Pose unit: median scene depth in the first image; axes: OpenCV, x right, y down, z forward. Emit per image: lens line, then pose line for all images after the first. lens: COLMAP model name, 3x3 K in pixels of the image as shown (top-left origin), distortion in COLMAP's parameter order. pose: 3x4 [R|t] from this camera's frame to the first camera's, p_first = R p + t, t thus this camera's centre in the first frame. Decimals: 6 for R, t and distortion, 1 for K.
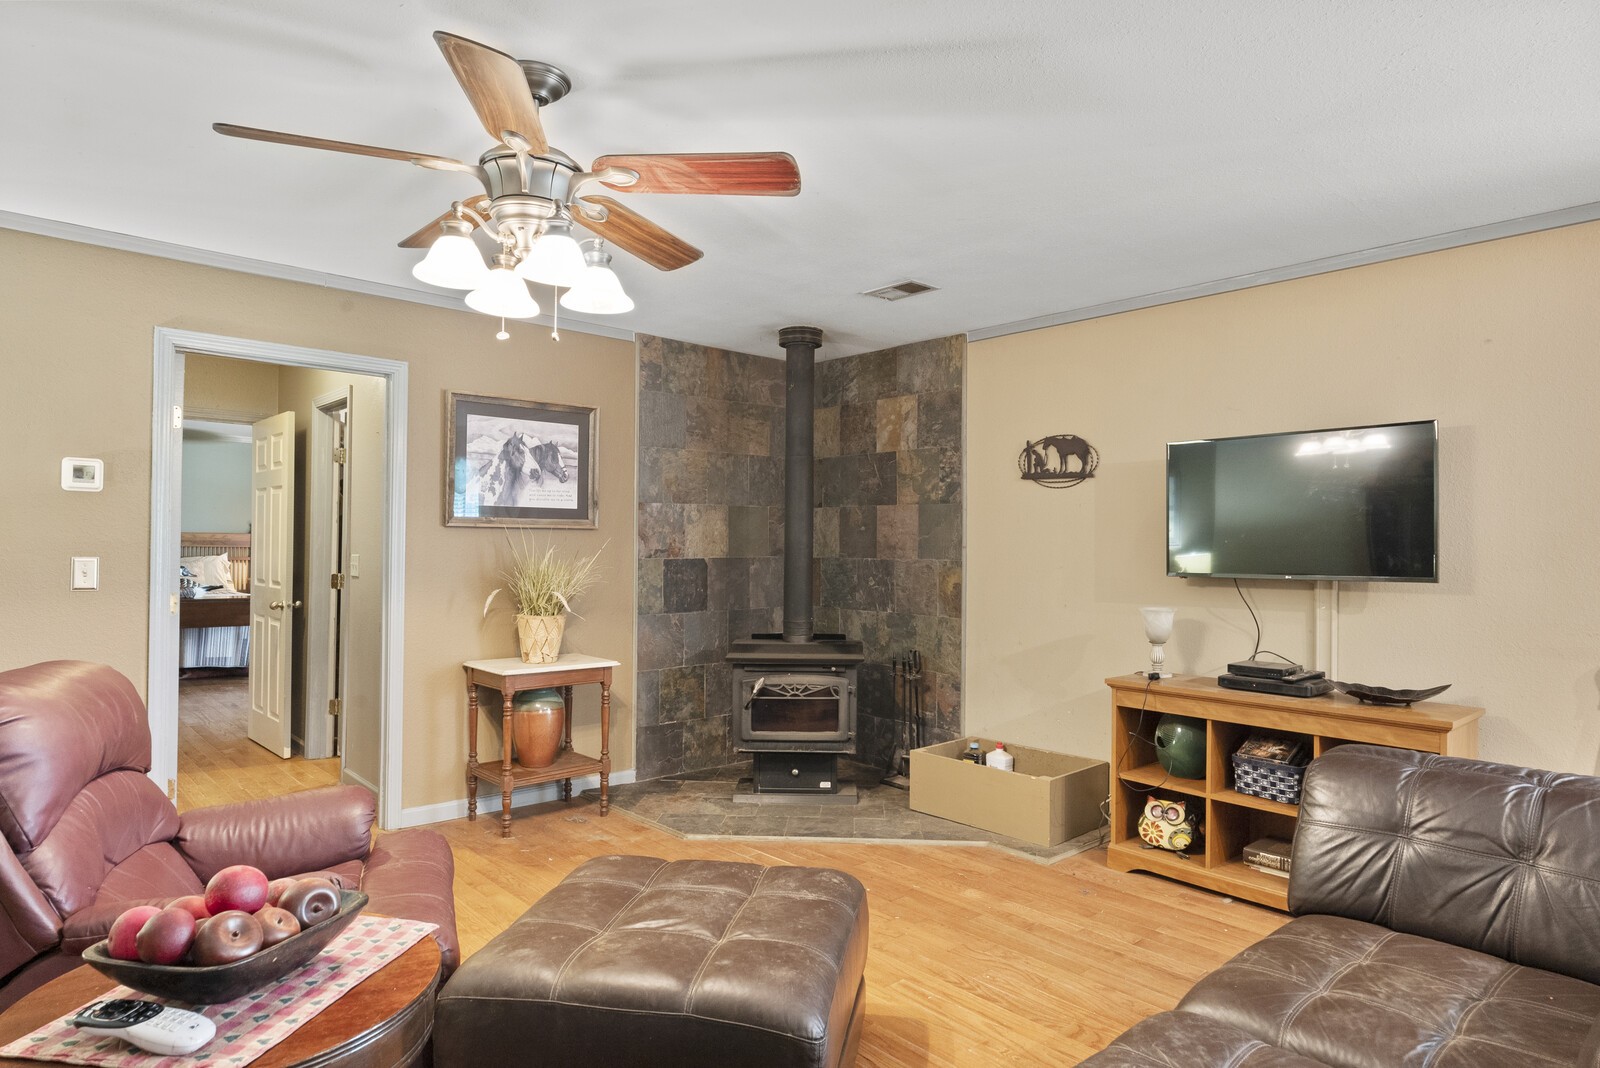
lens RADIAL K [[929.2, 0, 800.0], [0, 929.2, 534.0], [0, 0, 1]] dist [-0.001973, -0.000444]
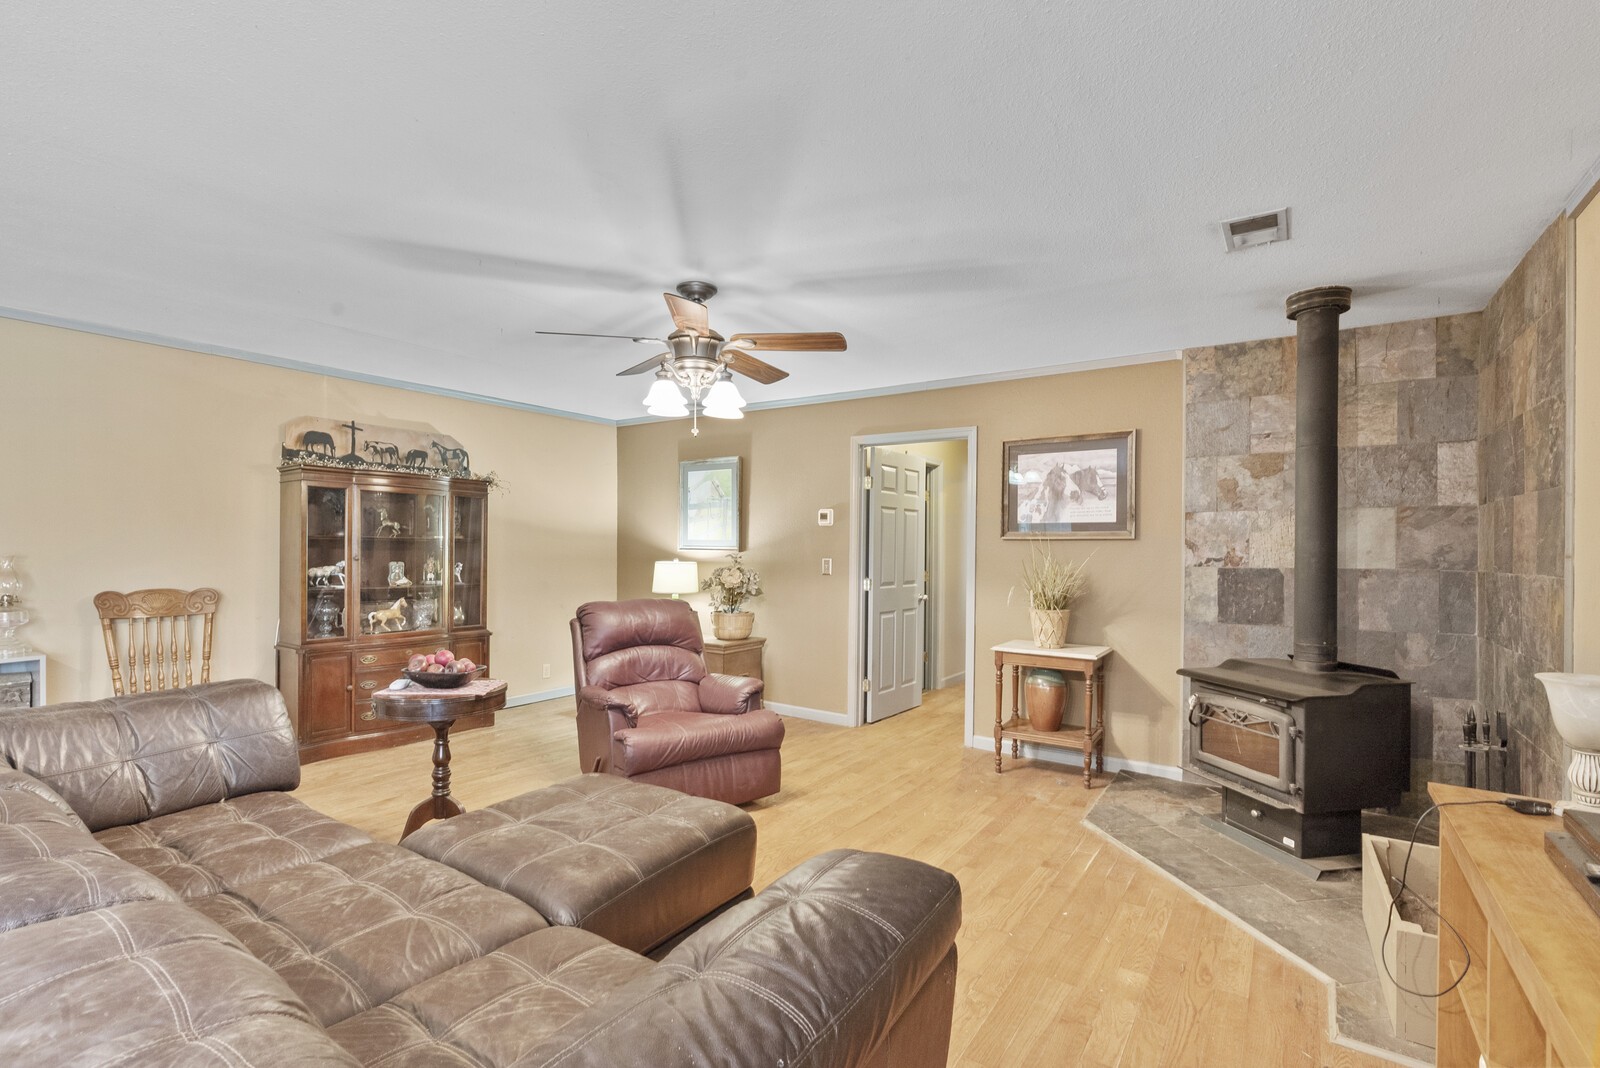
lens RADIAL K [[719.7, 0, 801.4], [0, 719.7, 552.8], [0, 0, 1]] dist [0.000489, 0.000045]
pose [[0.246559, -0.001215, -0.969127, 0.533264], [0.005676, 0.999984, 0.000191, 0.008795], [0.969111, -0.005548, 0.246562, 0.413300]]
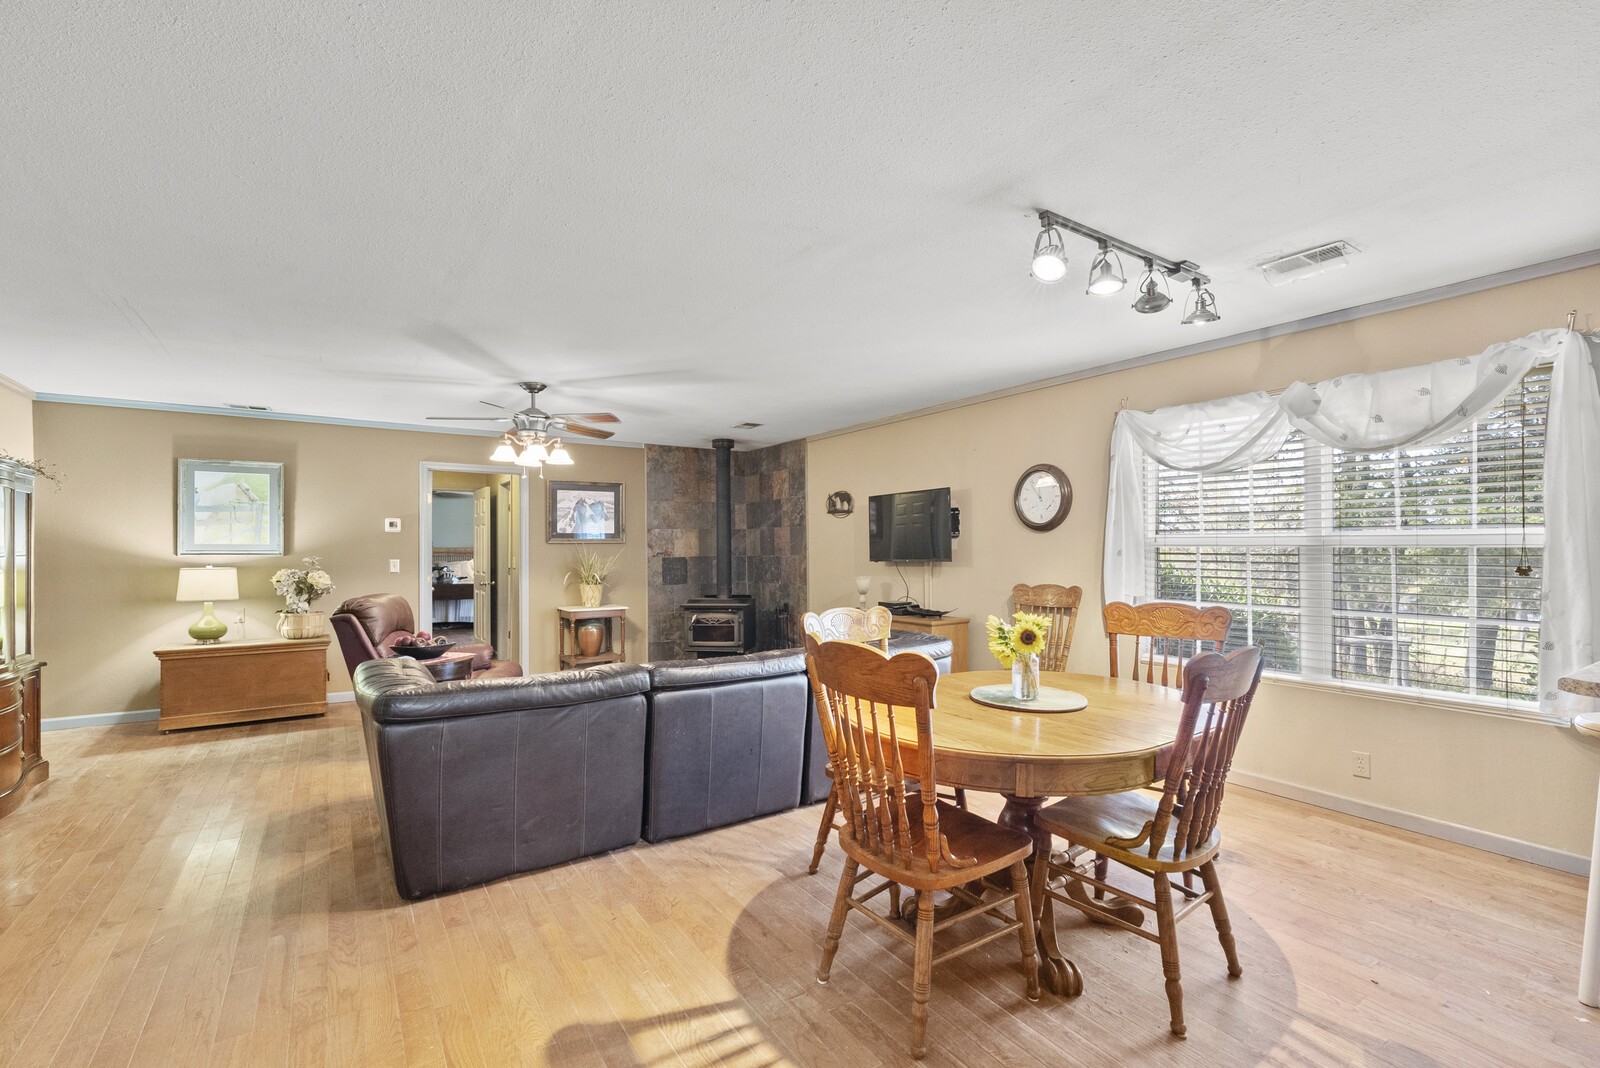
lens RADIAL K [[713.0, 0, 790.1], [0, 713.0, 539.0], [0, 0, 1]] dist [-0.002258, -0.000039]
pose [[0.987251, -0.019362, -0.157990, 0.391632], [0.018980, 0.999812, -0.003929, -0.001151], [0.158036, 0.000880, 0.987433, -0.484383]]
